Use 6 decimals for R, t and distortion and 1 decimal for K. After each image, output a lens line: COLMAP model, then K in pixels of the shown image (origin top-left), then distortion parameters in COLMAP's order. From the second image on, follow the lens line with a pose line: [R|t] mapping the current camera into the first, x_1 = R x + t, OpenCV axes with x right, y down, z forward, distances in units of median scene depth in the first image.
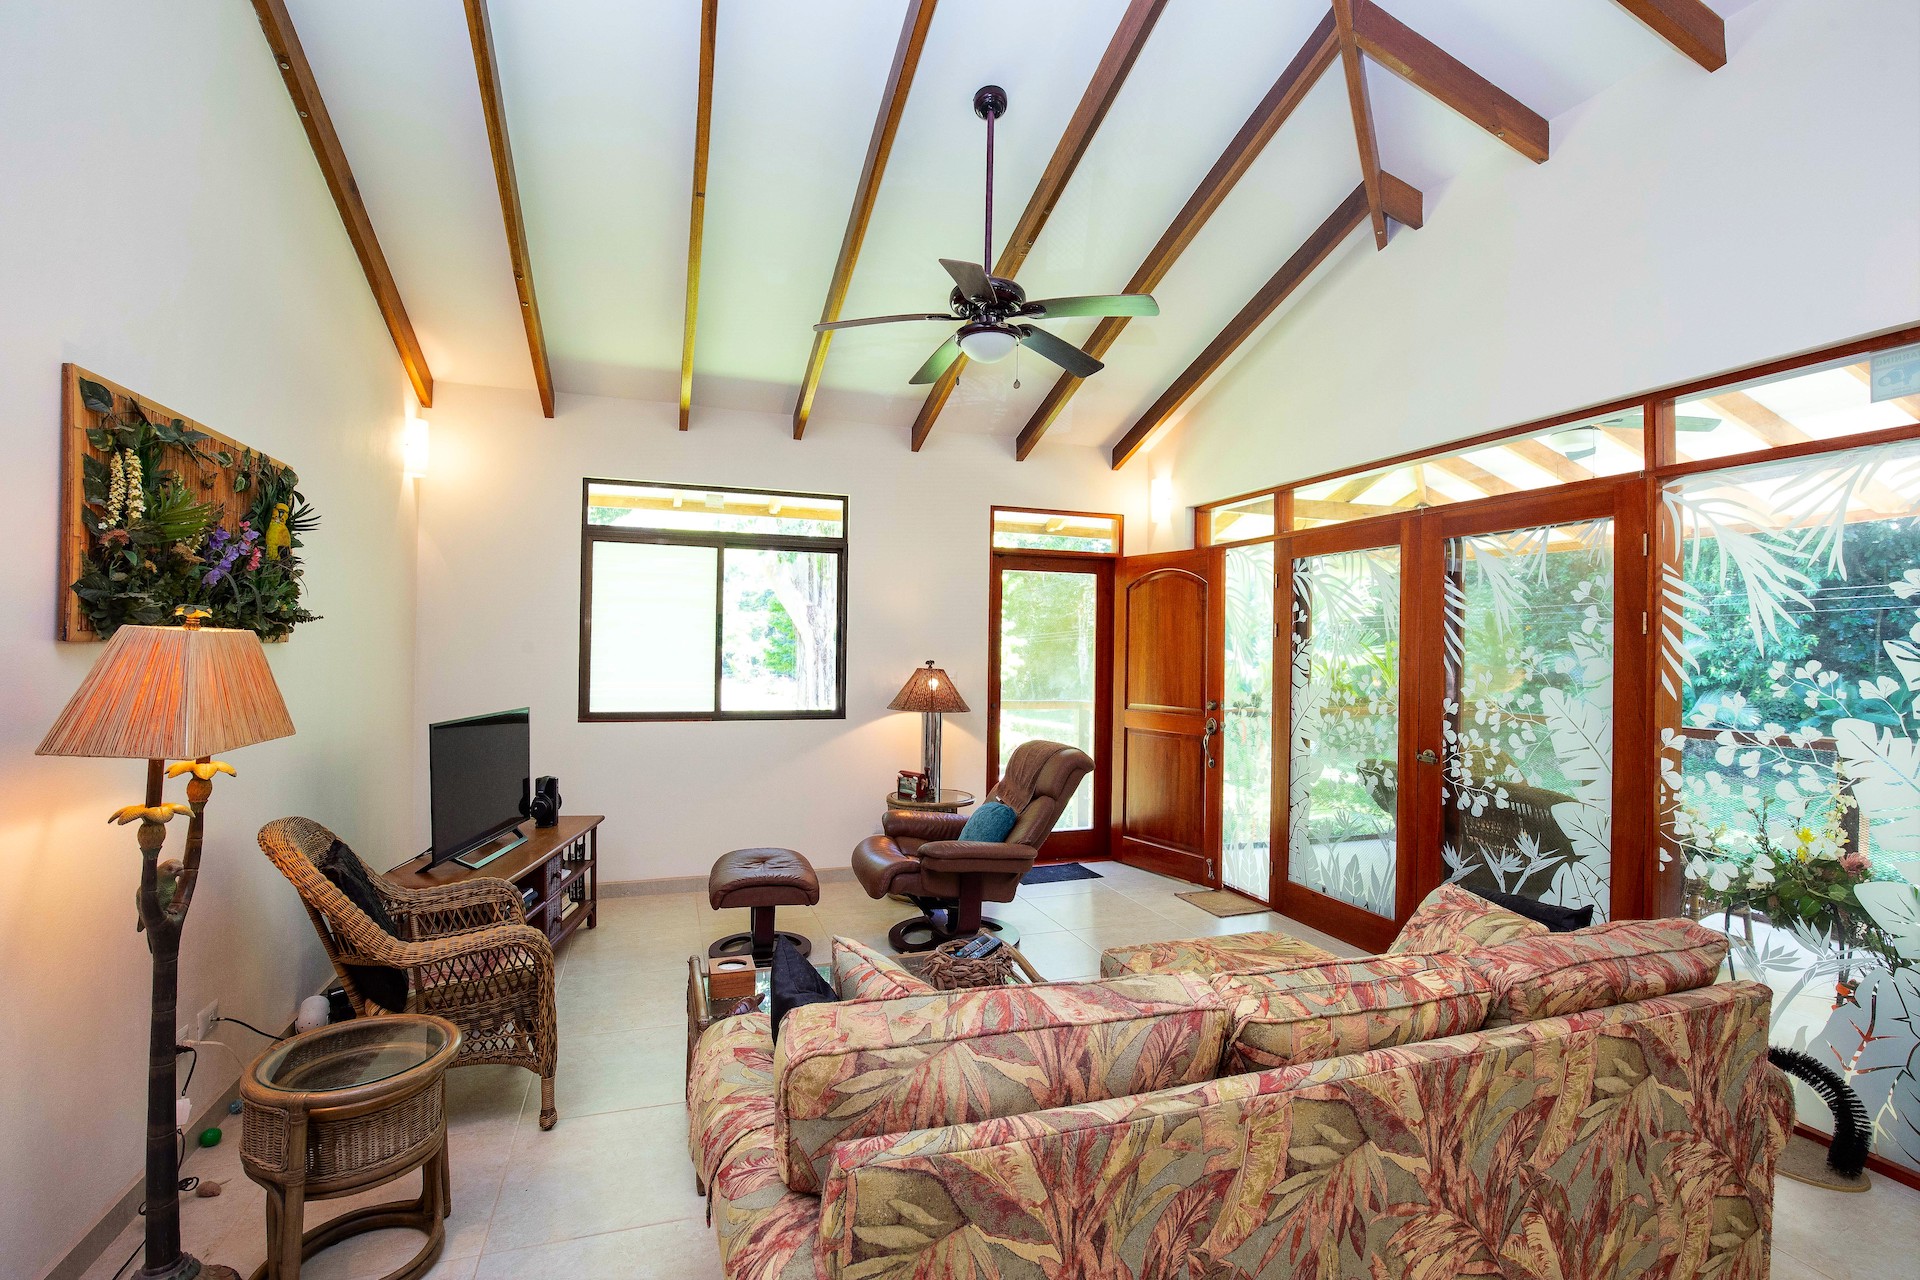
lens RADIAL K [[873.8, 0, 960.0], [0, 873.8, 640.0], [0, 0, 1]] dist [-0.025221, 0.000098]
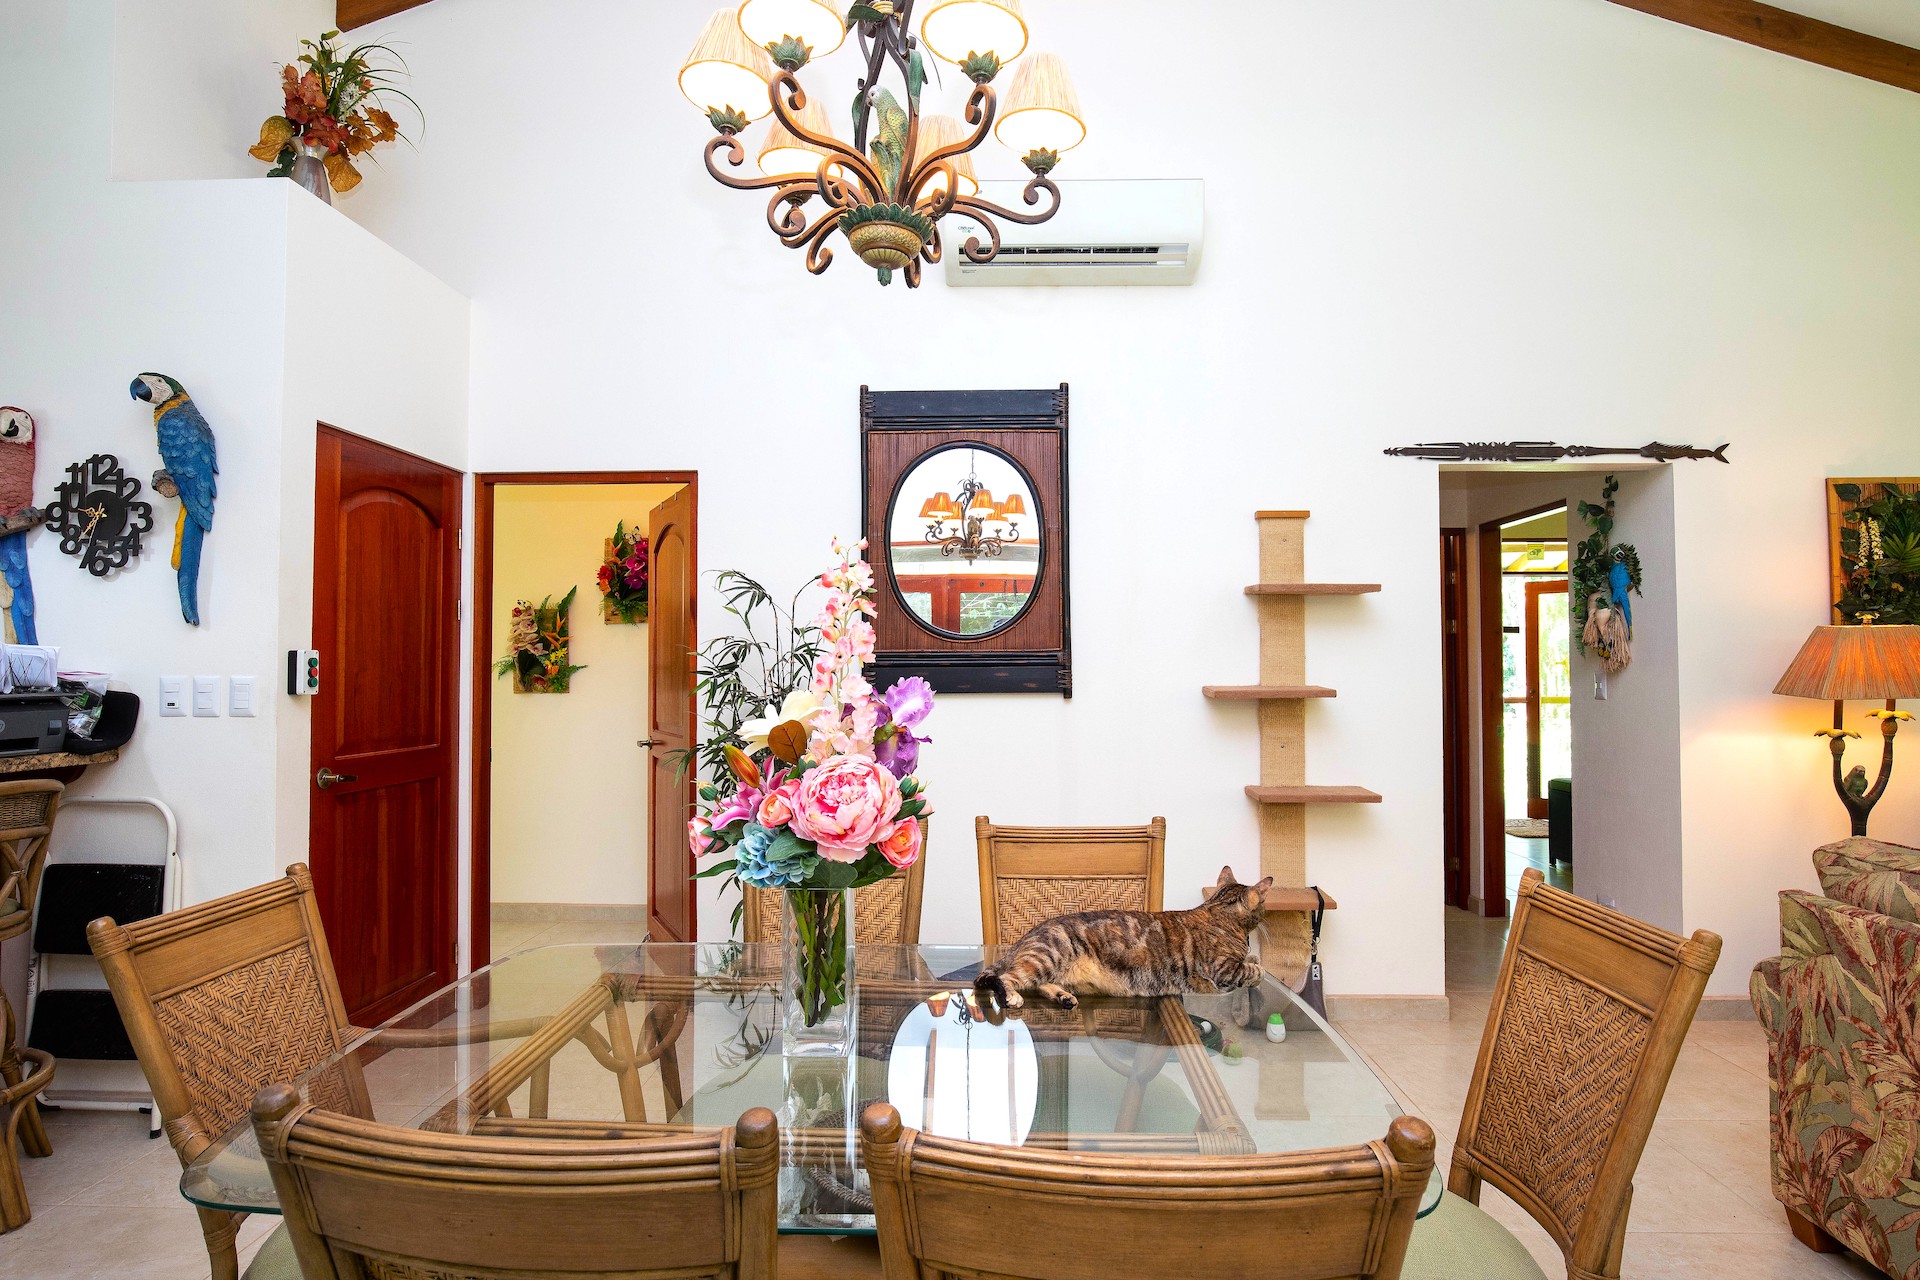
lens RADIAL K [[1039.7, 0, 960.0], [0, 1039.7, 640.0], [0, 0, 1]] dist [-0.020527, 0.001287]
pose [[-0.368597, -0.041400, -0.928667, 0.579059], [0.003423, 0.998941, -0.045891, 0.036241], [0.929583, -0.020094, -0.368065, 0.040707]]
